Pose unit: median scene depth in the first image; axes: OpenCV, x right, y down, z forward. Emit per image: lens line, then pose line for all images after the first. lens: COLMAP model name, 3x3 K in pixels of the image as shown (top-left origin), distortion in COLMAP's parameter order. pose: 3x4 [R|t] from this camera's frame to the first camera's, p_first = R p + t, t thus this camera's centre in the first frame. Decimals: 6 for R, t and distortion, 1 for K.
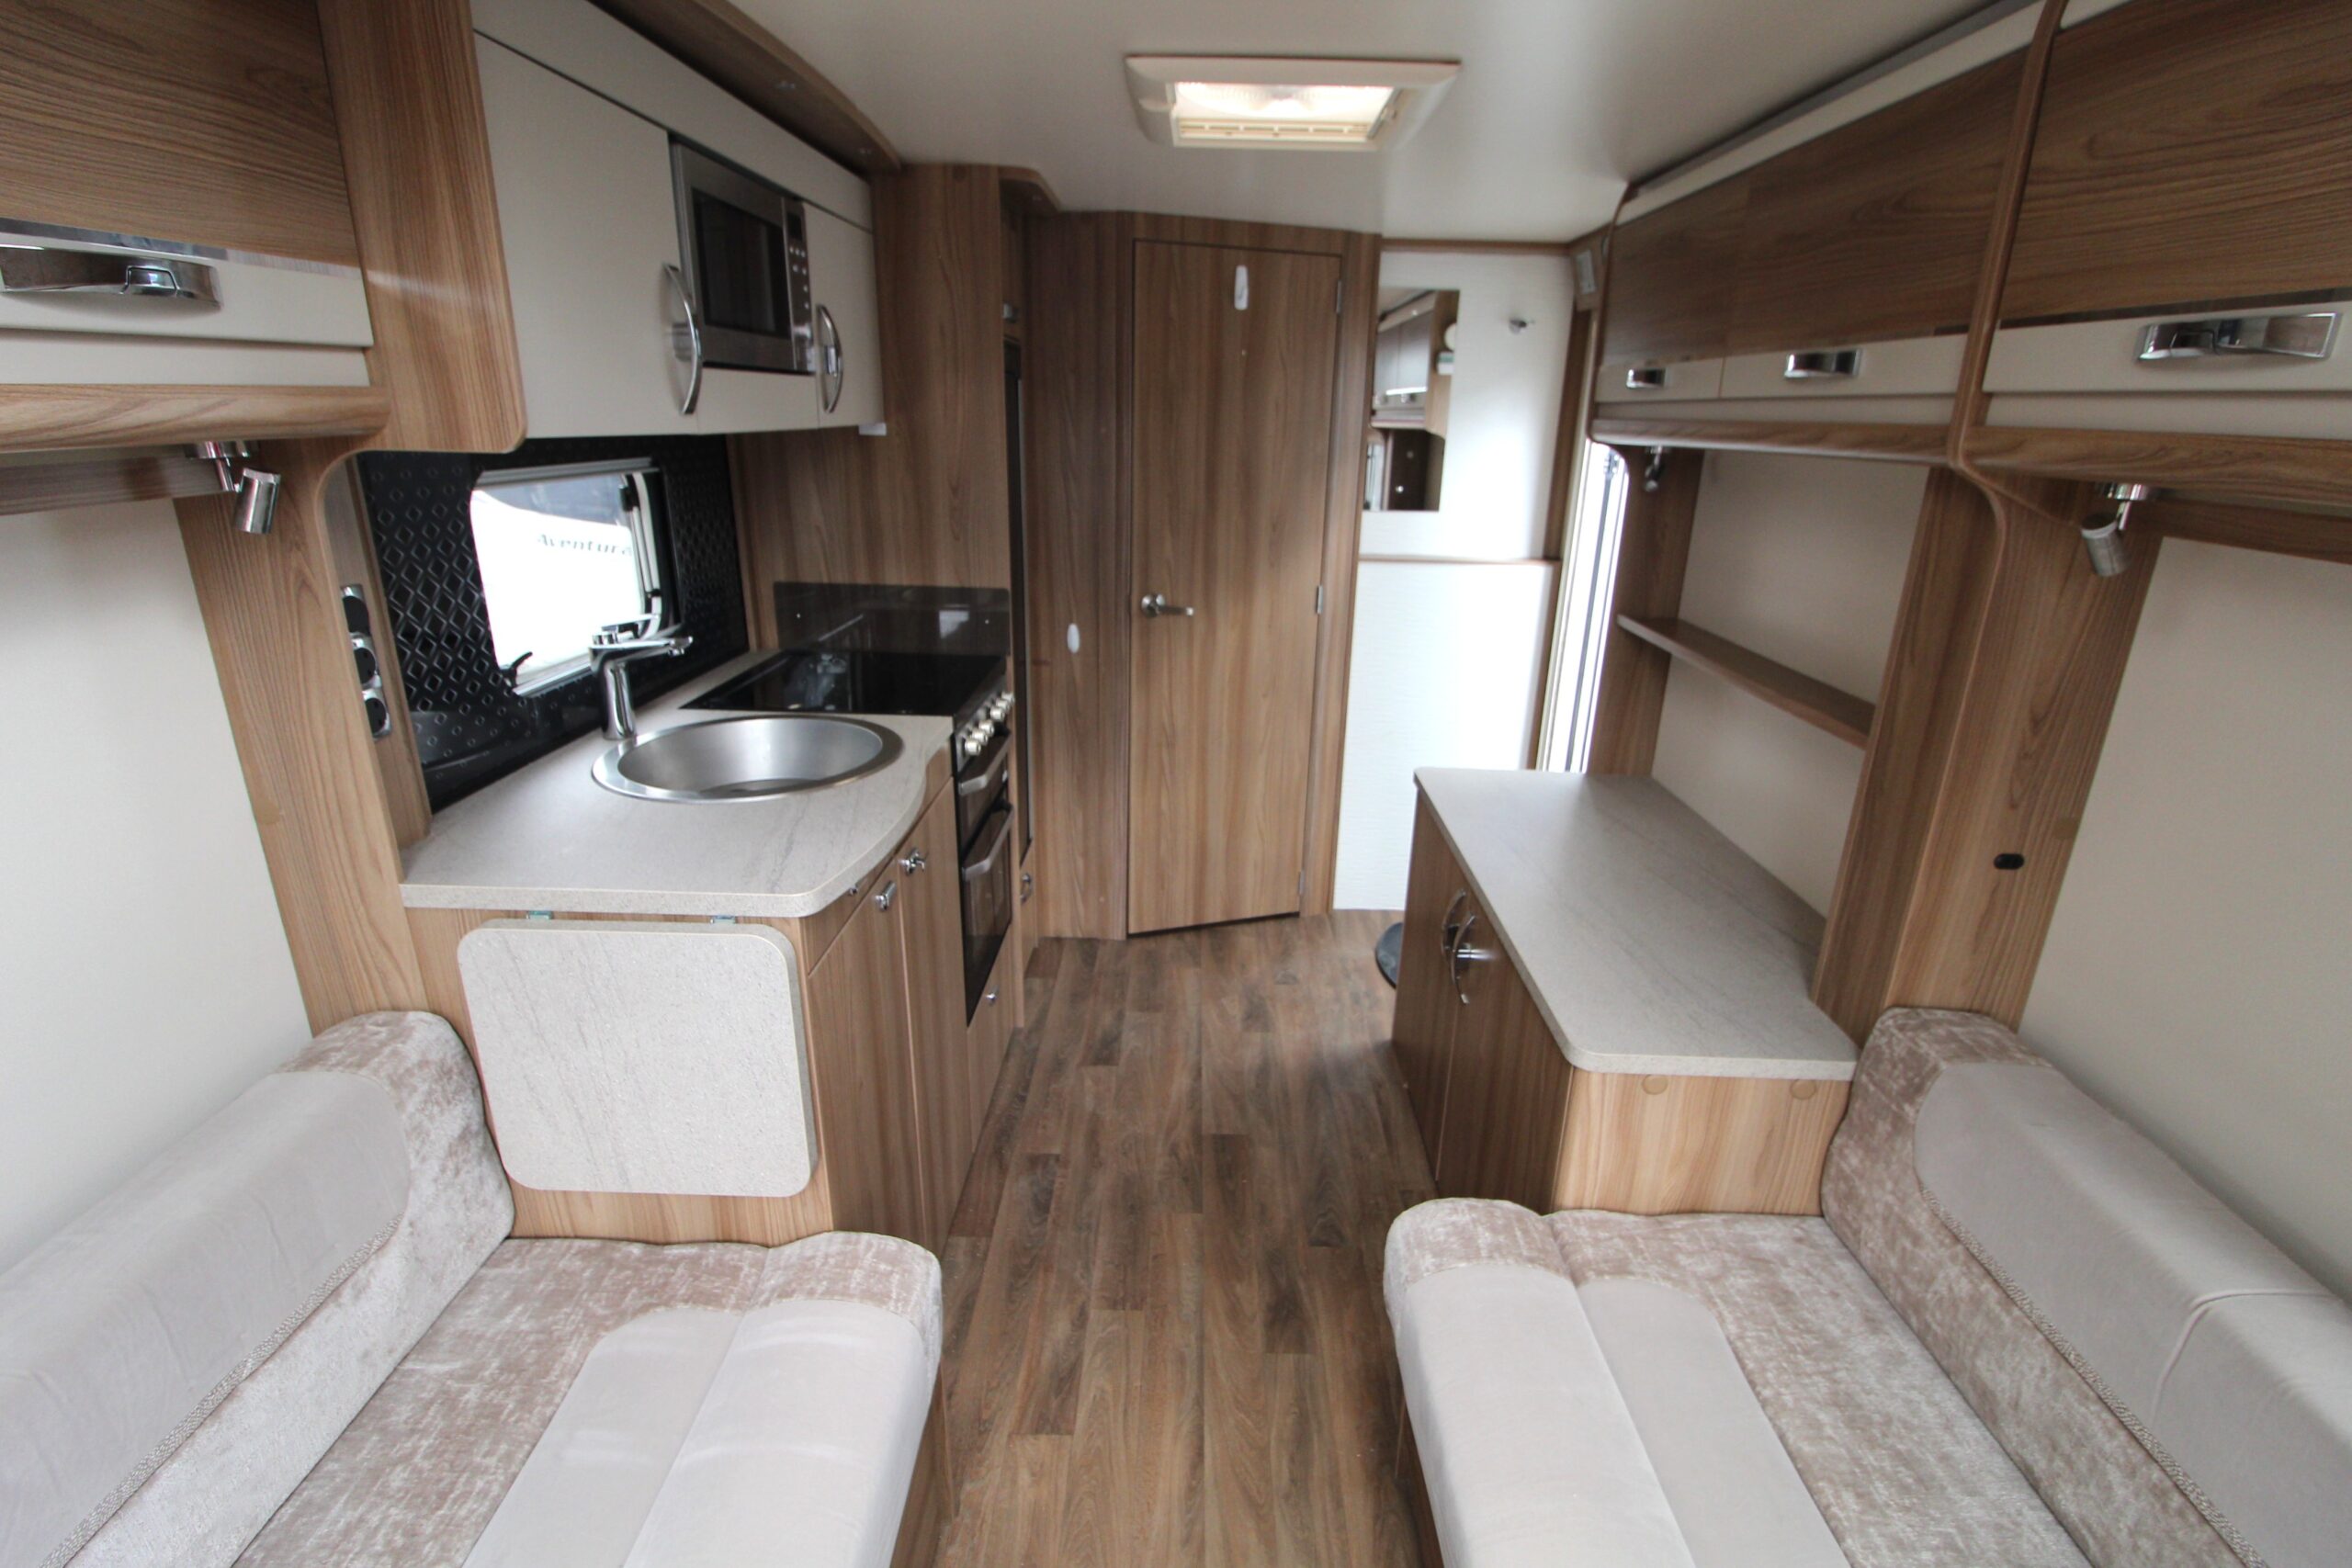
lens RADIAL K [[1088.5, 0, 1180.6], [0, 1088.5, 780.8], [0, 0, 1]] dist [-0.008542, -0.008491]
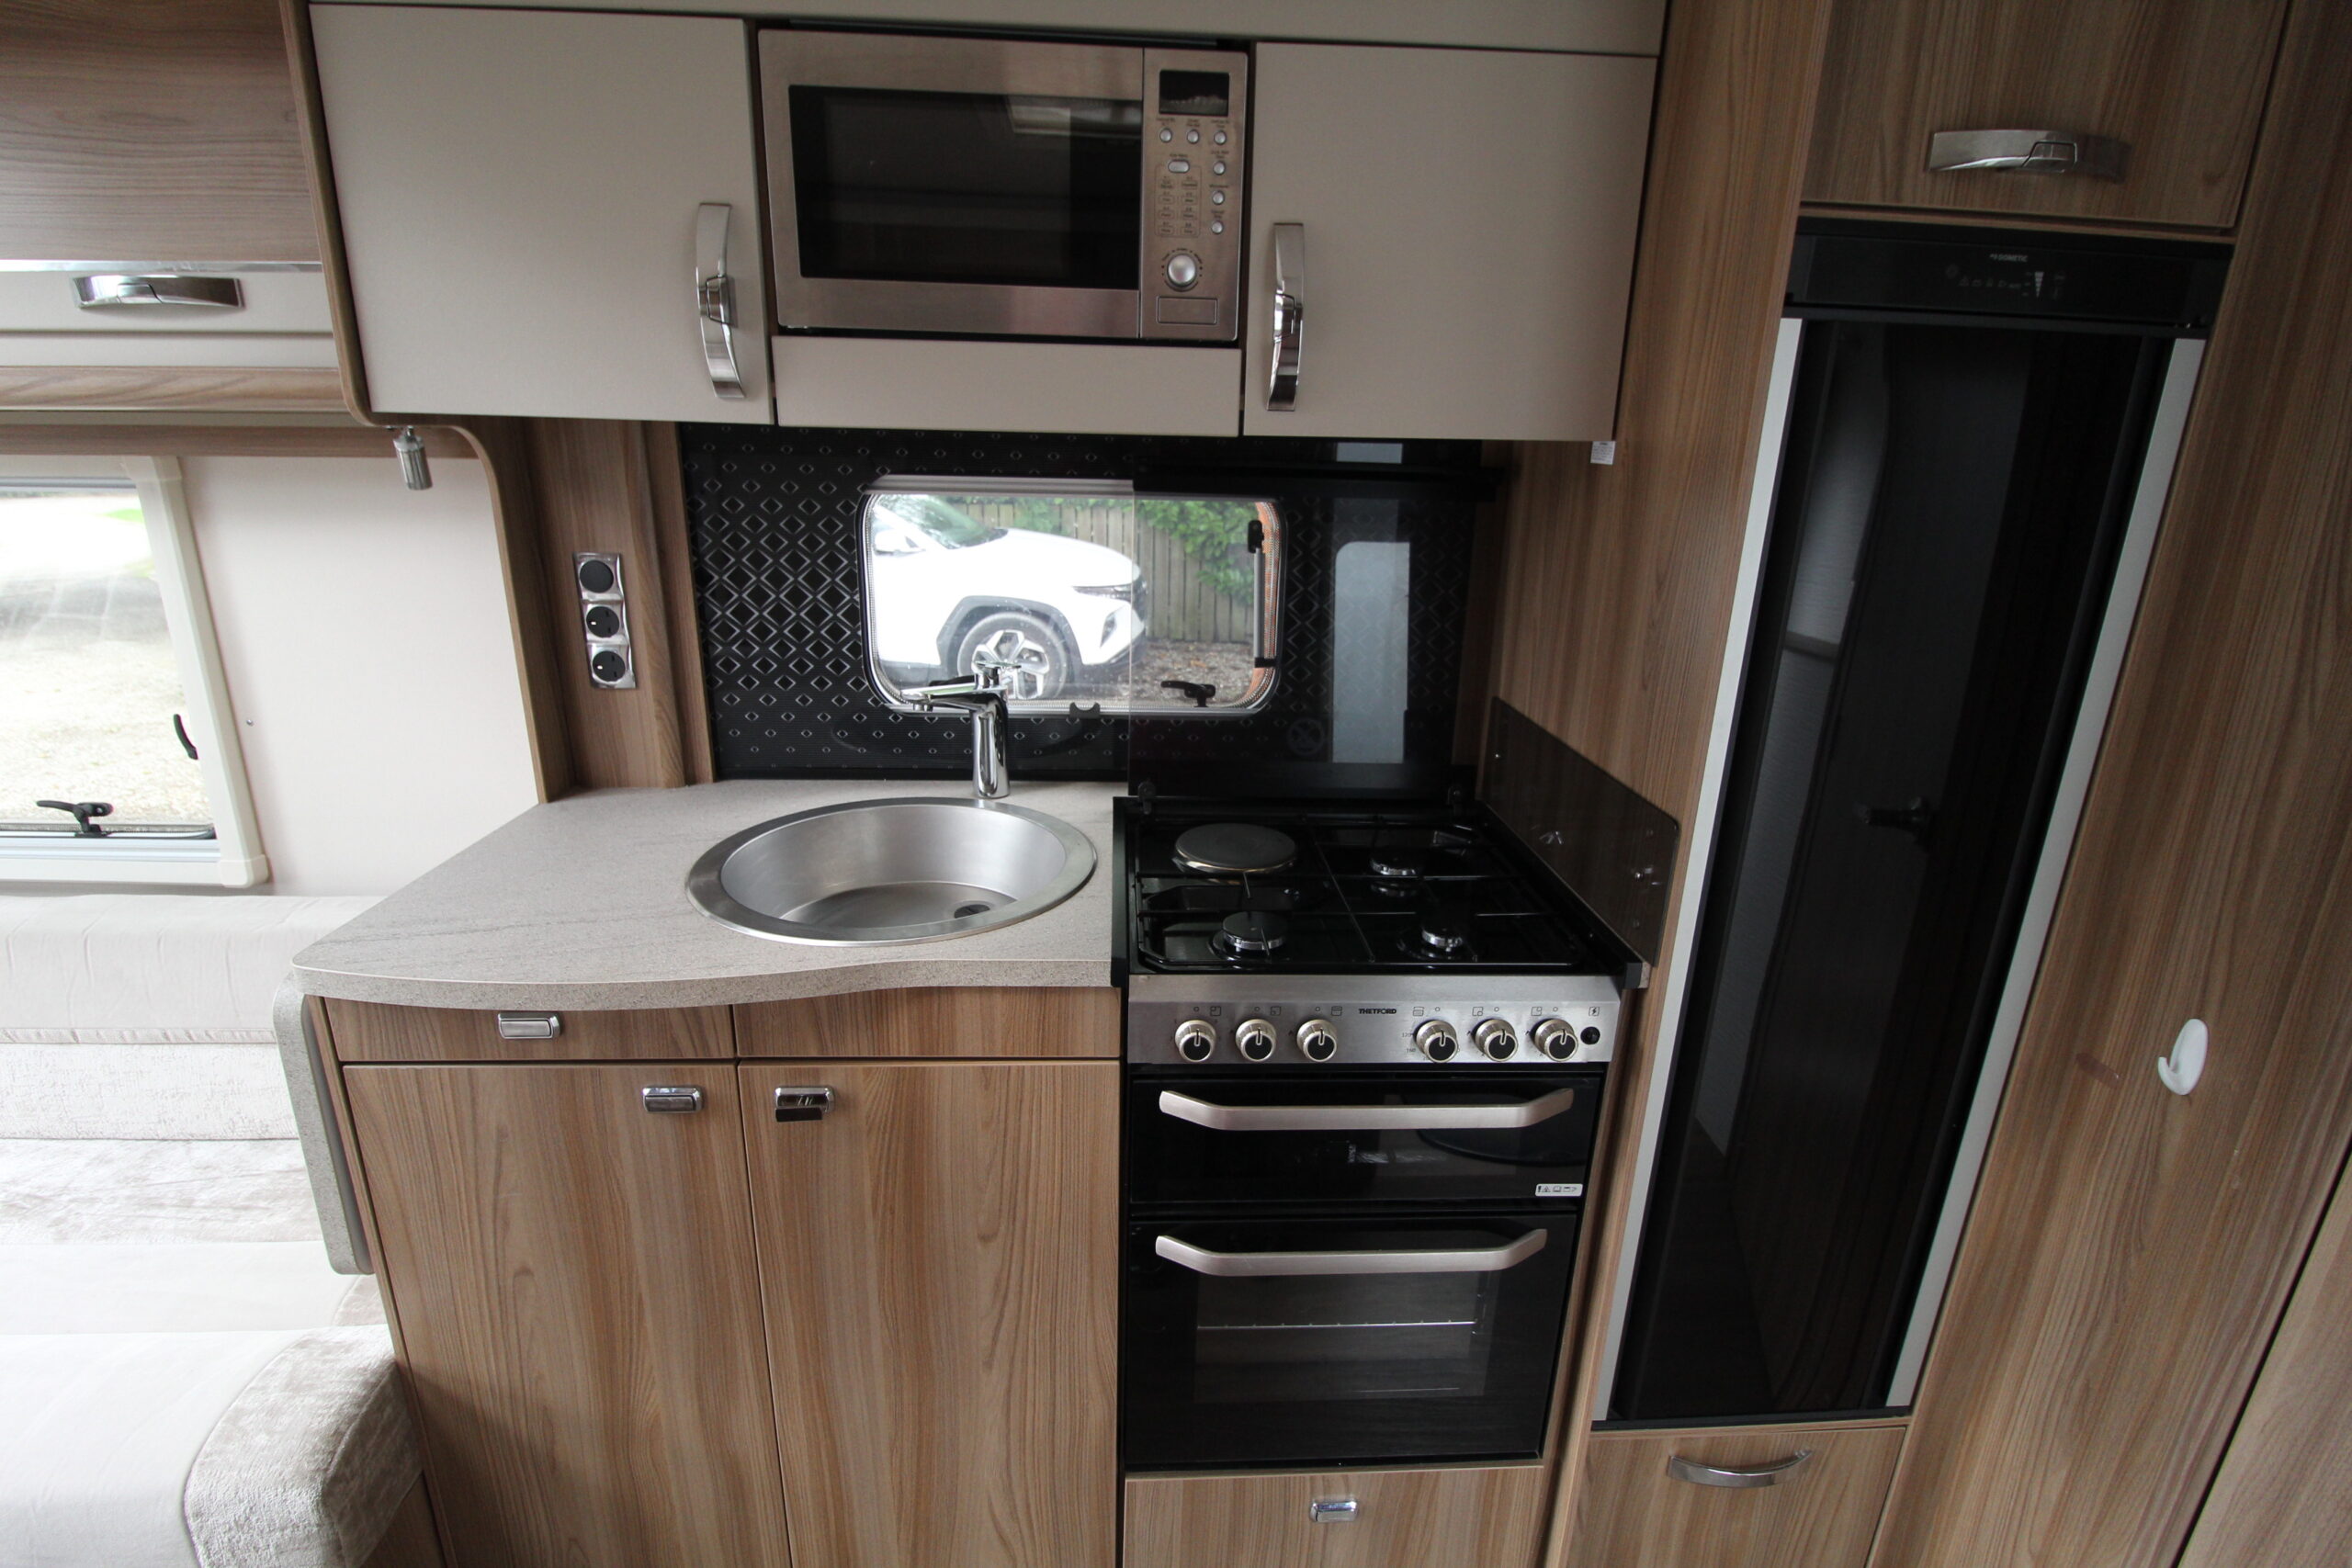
lens RADIAL K [[1088.5, 0, 1176.4], [0, 1088.5, 777.4], [0, 0, 1]] dist [-0.008542, -0.008491]
pose [[0.081759, 0.274701, -0.958047, 0.335295], [-0.343730, 0.910059, 0.231607, -0.328774], [0.935502, 0.310374, 0.168829, 1.083815]]
